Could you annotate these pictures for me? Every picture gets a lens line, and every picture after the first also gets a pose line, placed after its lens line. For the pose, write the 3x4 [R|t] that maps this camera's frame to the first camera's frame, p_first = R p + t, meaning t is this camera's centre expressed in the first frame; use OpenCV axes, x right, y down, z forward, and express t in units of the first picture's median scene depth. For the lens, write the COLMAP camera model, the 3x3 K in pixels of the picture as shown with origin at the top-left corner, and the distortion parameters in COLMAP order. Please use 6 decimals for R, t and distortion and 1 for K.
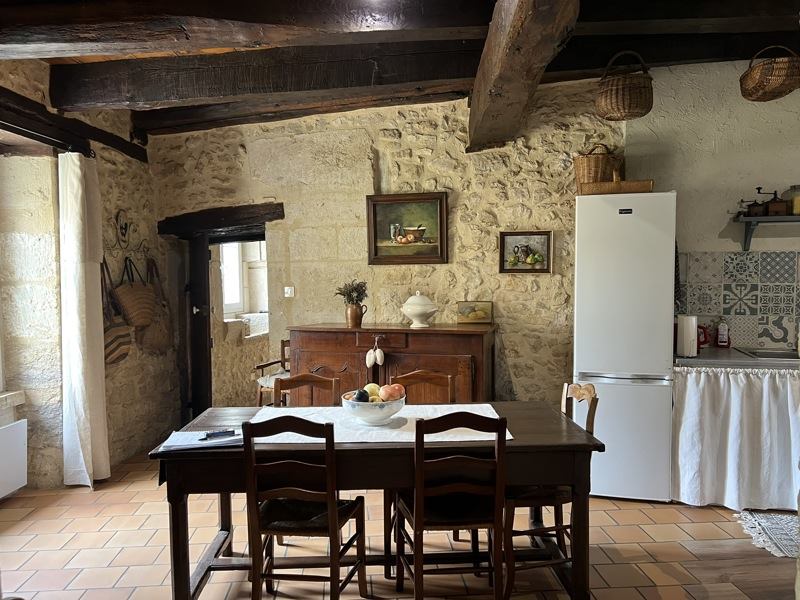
lens RADIAL K [[602.9, 0, 399.7], [0, 602.9, 302.7], [0, 0, 1]] dist [0.011070, 0.005030]
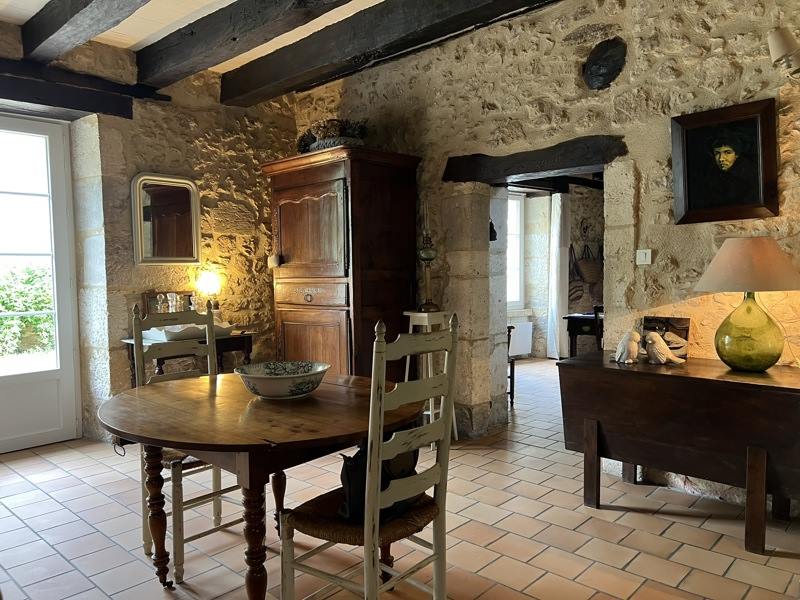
lens RADIAL K [[602.9, 0, 399.2], [0, 602.9, 301.6], [0, 0, 1]] dist [0.011070, 0.005030]
pose [[0.673453, 0.054049, -0.737252, 0.592694], [-0.042706, 0.998502, 0.034192, 0.065583], [0.737996, 0.008458, 0.674752, -0.729028]]
